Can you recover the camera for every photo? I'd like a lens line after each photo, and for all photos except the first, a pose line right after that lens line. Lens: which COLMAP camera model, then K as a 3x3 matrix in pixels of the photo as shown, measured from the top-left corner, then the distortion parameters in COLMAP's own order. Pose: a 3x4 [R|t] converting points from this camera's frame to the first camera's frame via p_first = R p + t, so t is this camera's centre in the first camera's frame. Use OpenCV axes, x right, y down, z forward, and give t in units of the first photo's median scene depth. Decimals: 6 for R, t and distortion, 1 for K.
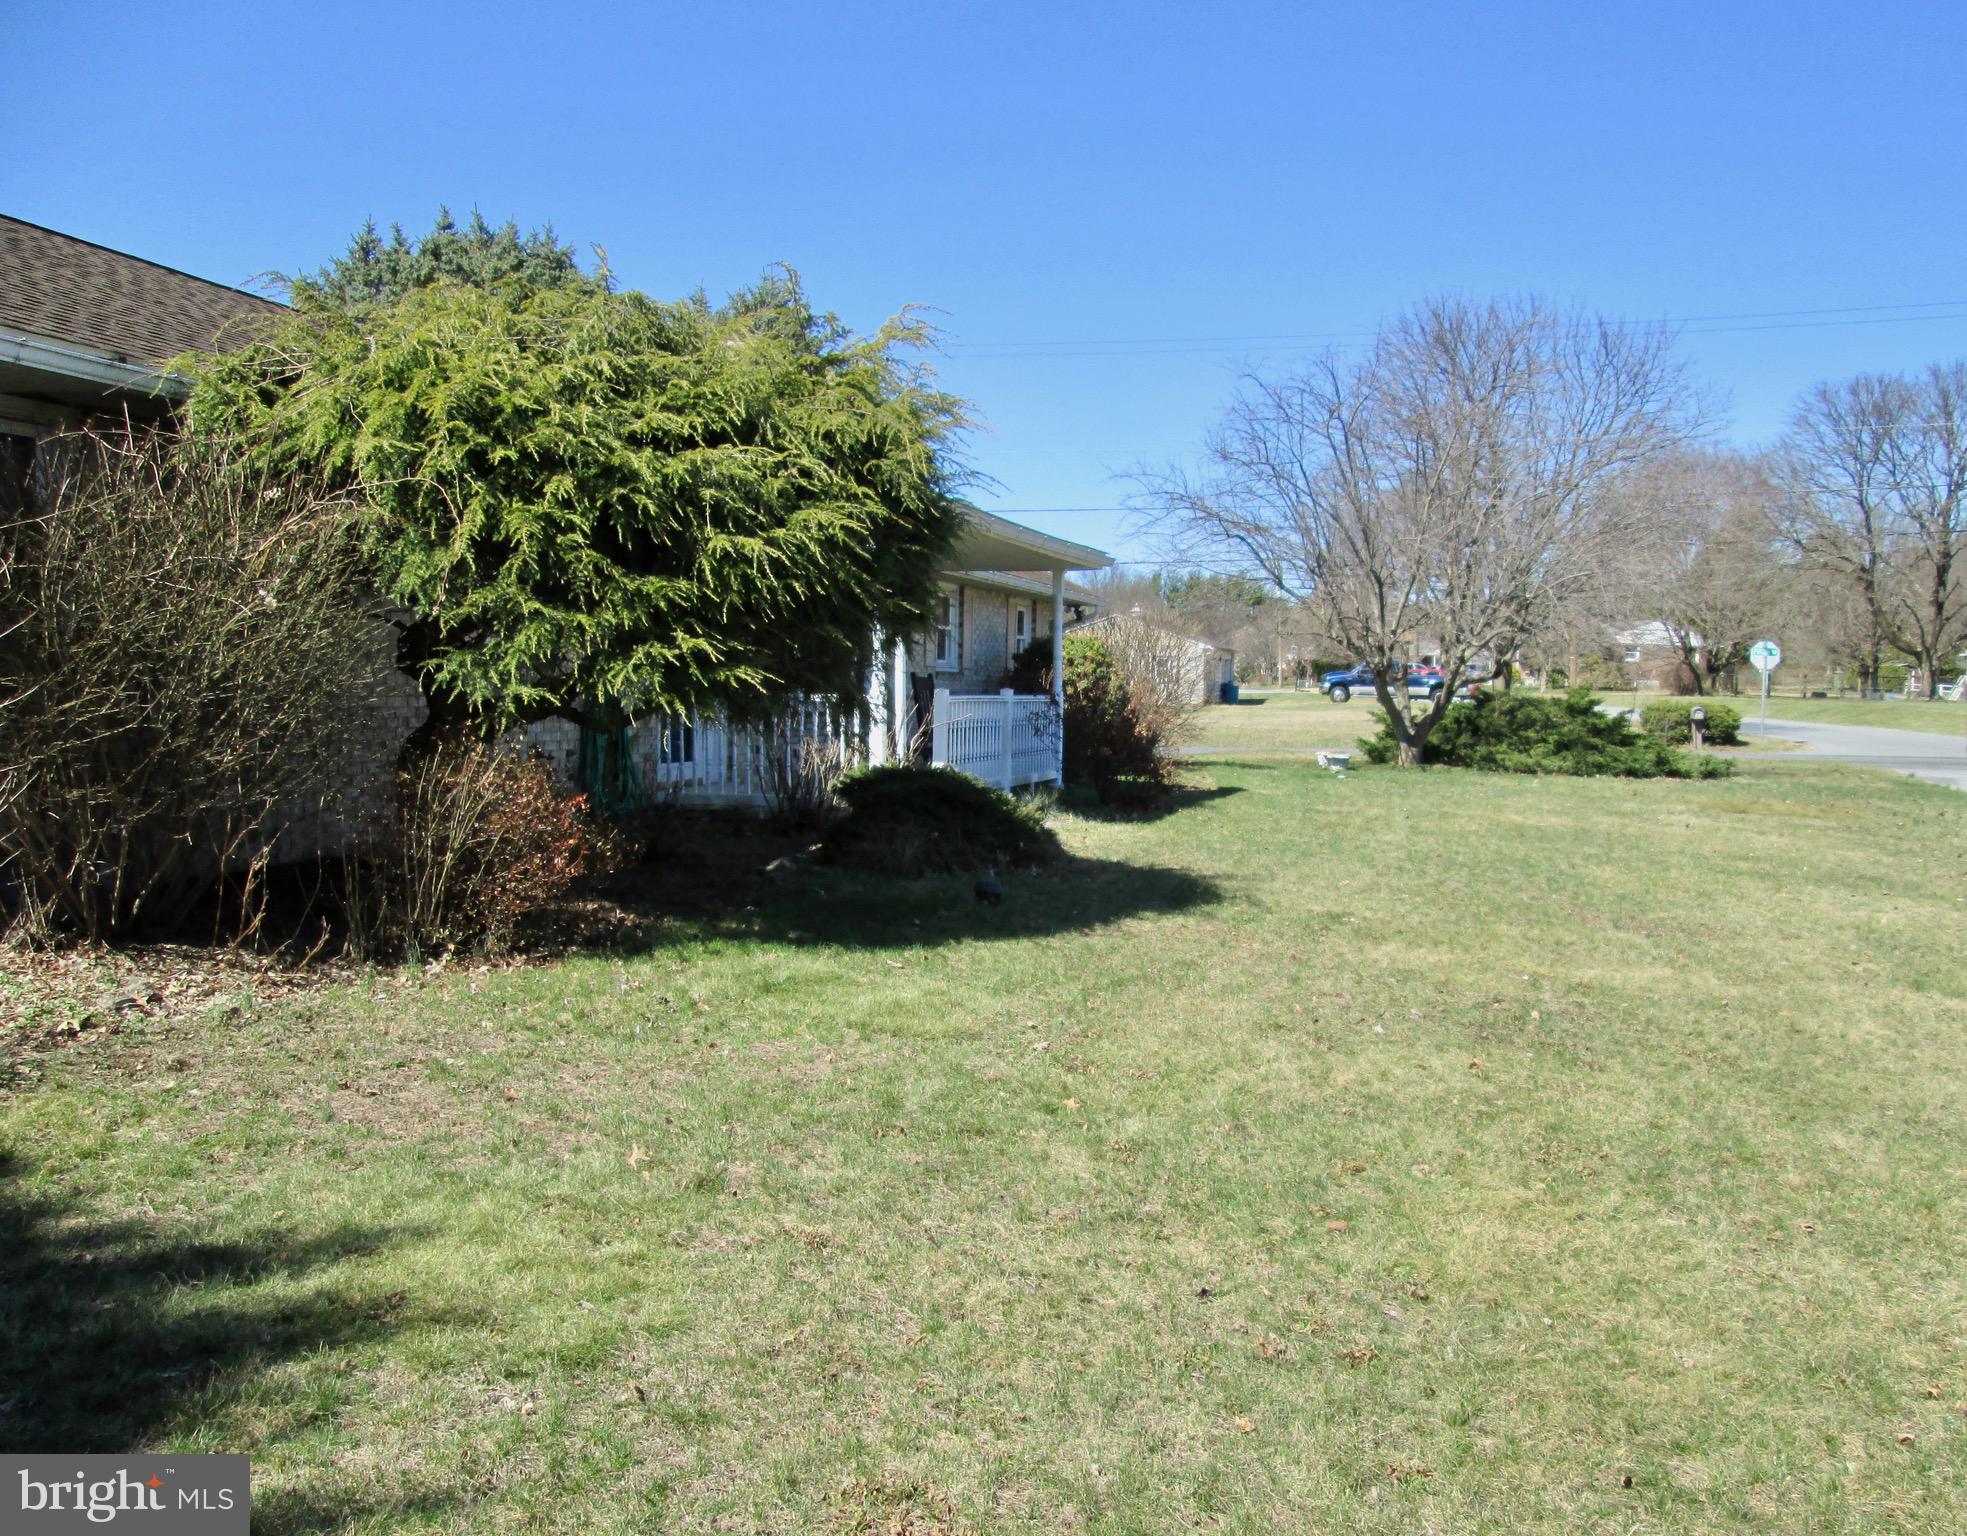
lens RADIAL K [[1675.2, 0, 991.7], [0, 1675.2, 779.6], [0, 0, 1]] dist [-0.039351, 0.015408]
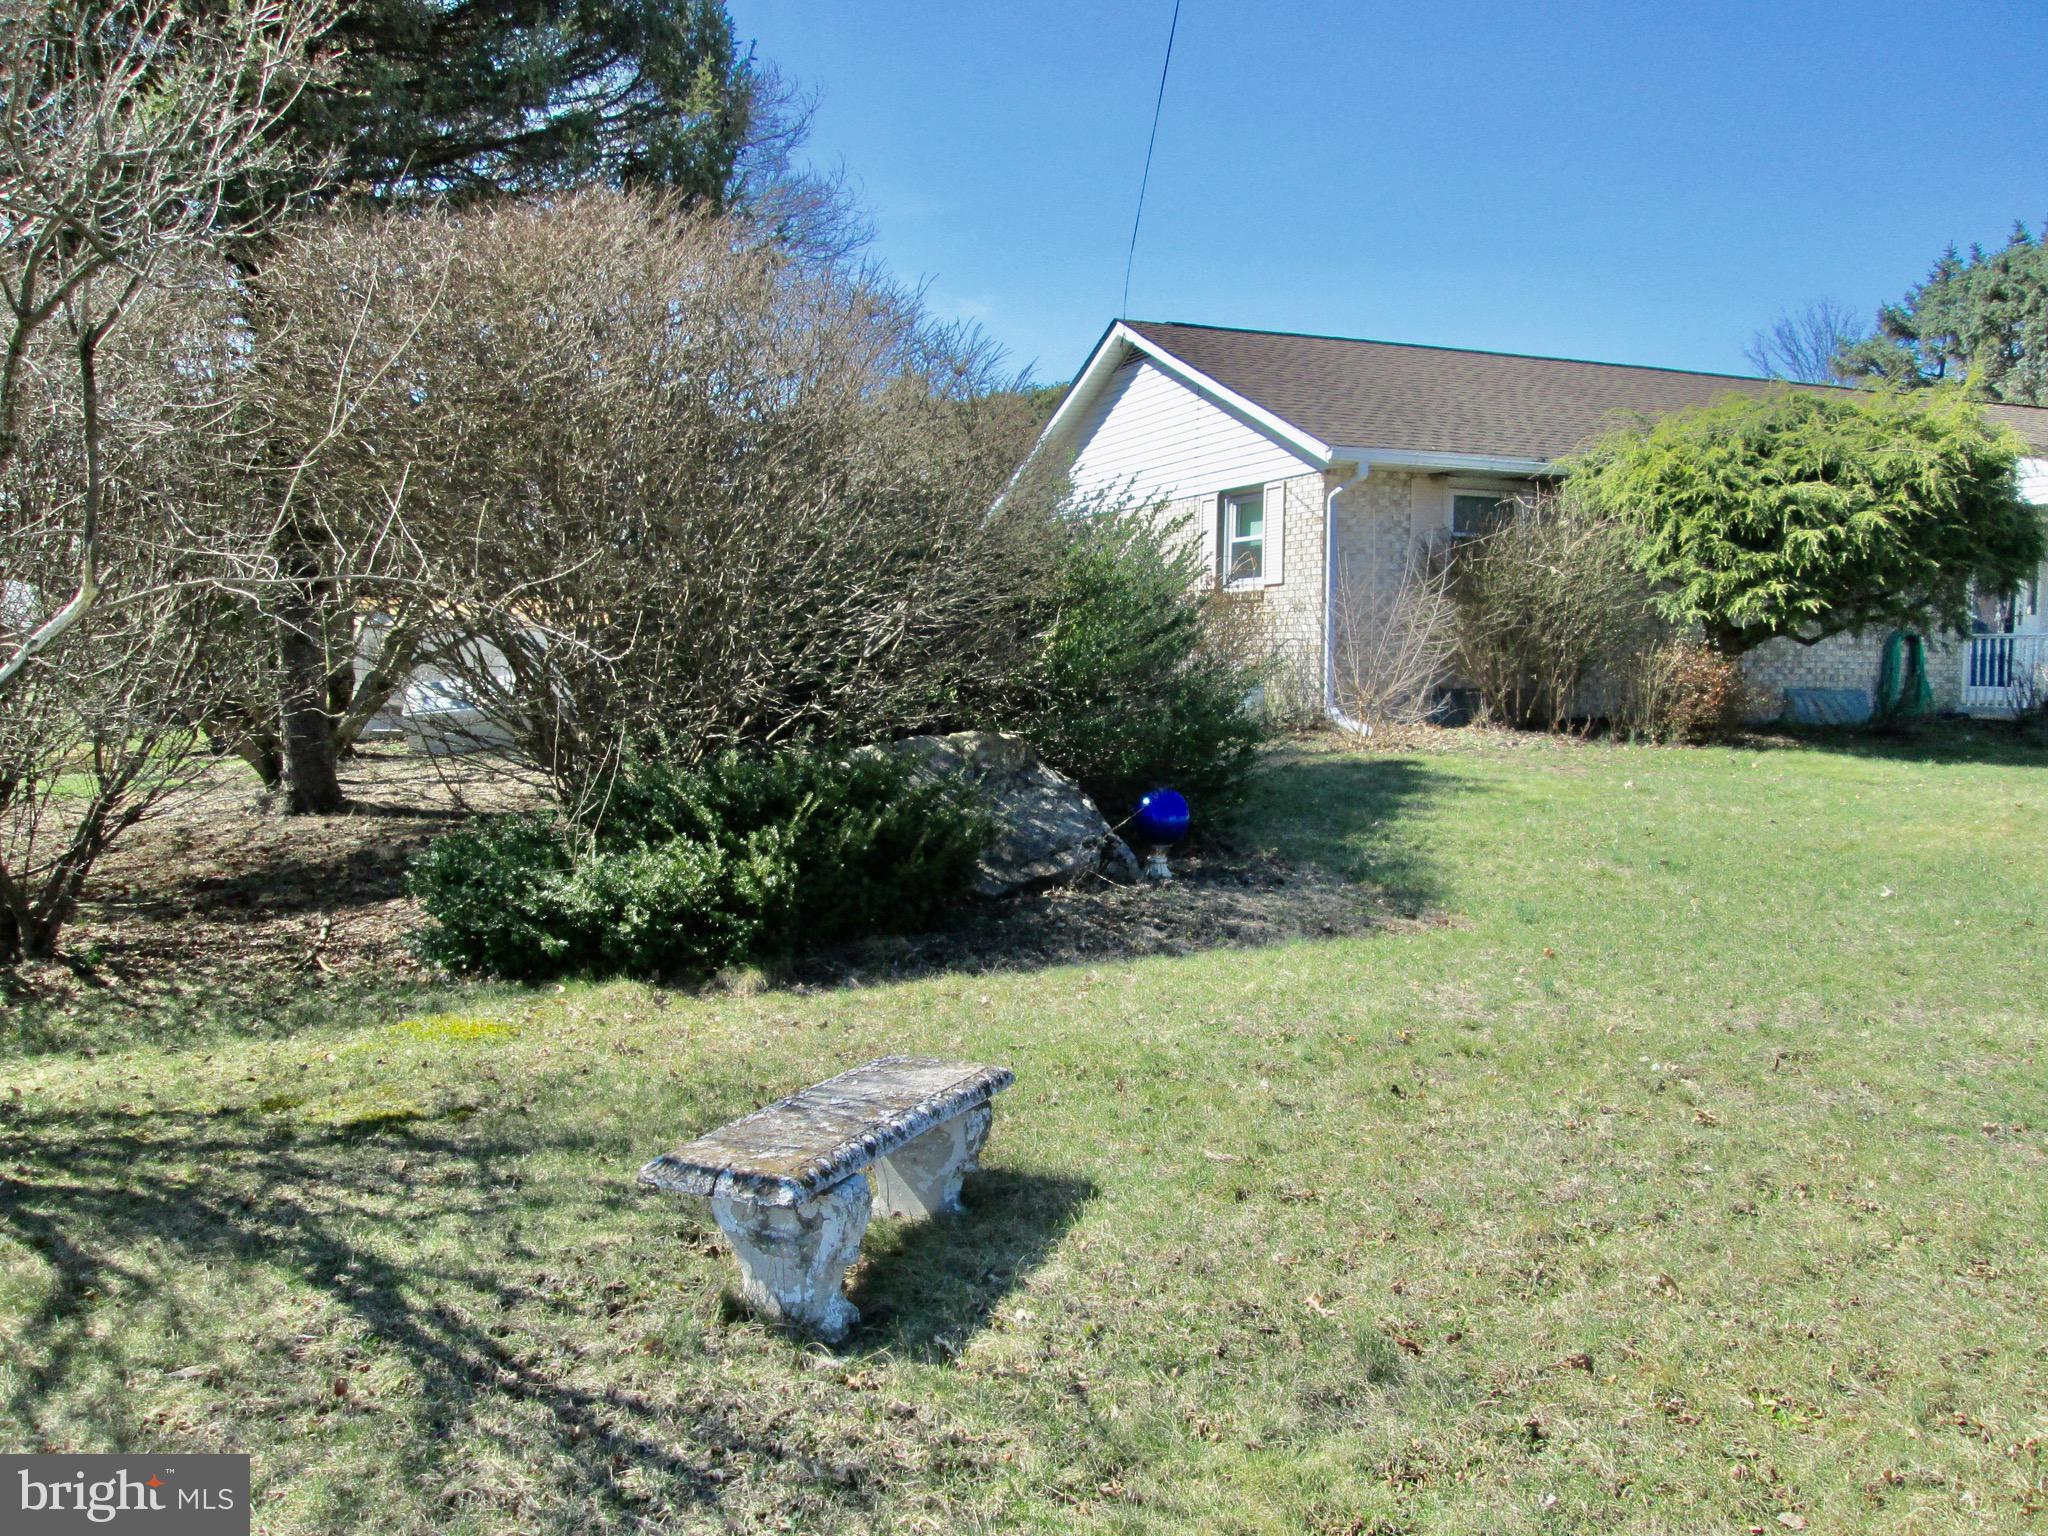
lens RADIAL K [[1689.5, 0, 1043.3], [0, 1689.5, 754.4], [0, 0, 1]] dist [-0.080665, 0.064015]
pose [[0.601220, 0.038501, -0.798156, 0.215038], [-0.047545, 0.998793, 0.012366, 0.032741], [0.797668, 0.030514, 0.602324, -0.209222]]
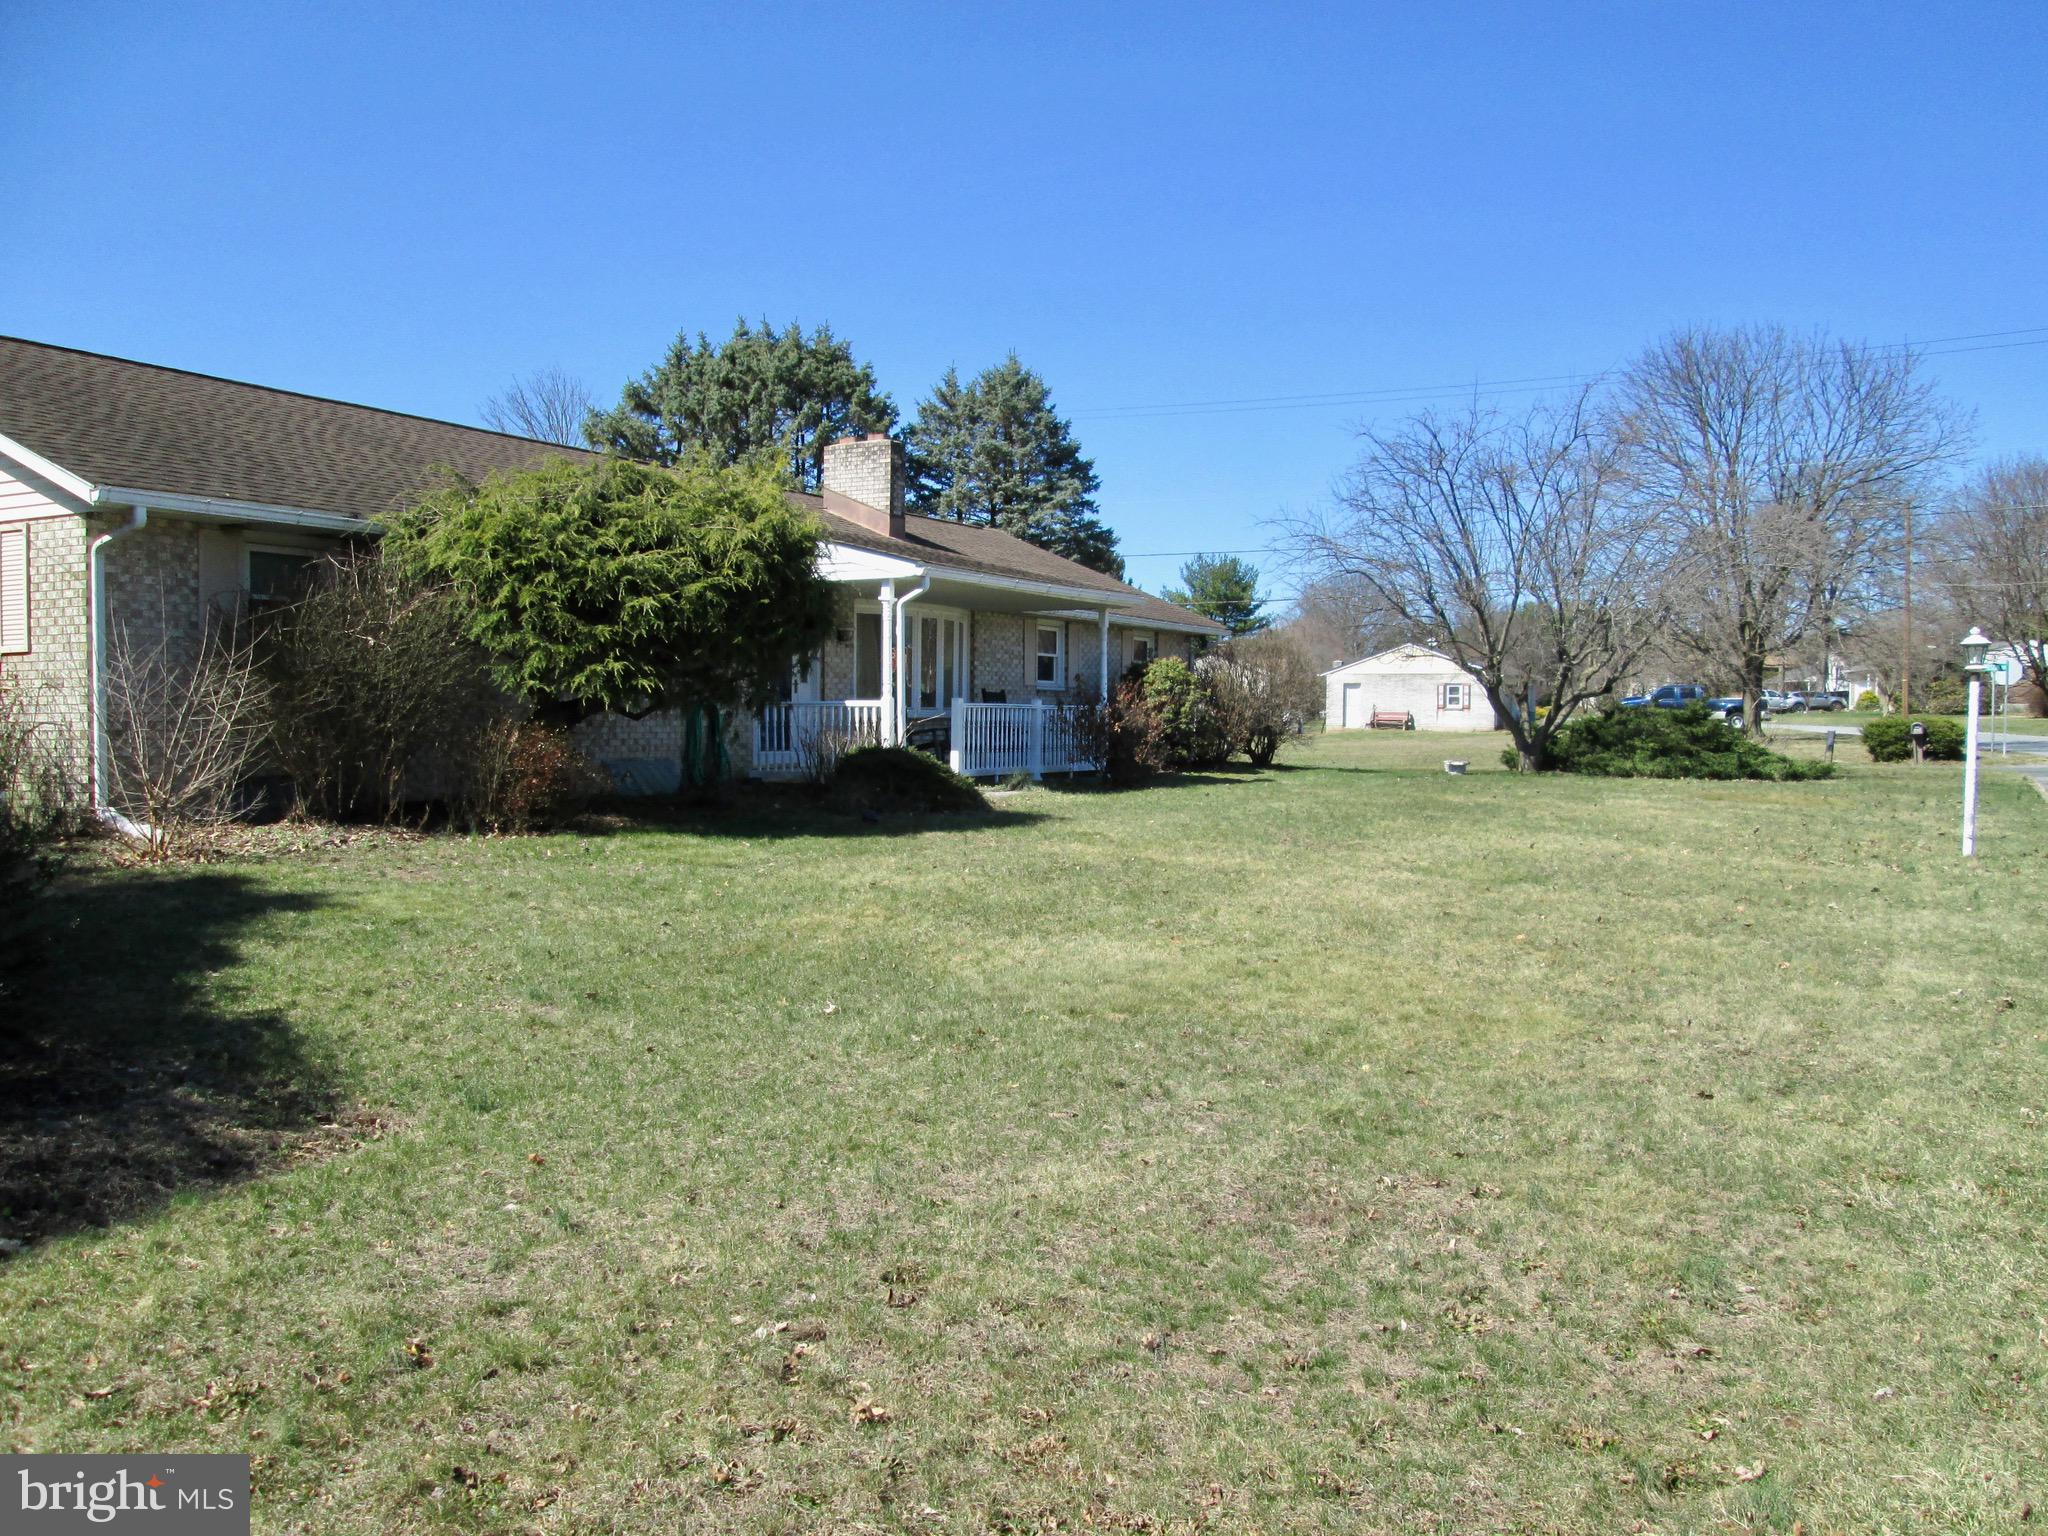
lens RADIAL K [[1689.5, 0, 1015.0], [0, 1689.5, 802.9], [0, 0, 1]] dist [-0.080665, 0.064015]
pose [[0.975821, -0.001214, -0.218567, 0.167243], [-0.000644, 0.999964, -0.008427, 0.023228], [0.218569, 0.008364, 0.975786, -0.181287]]
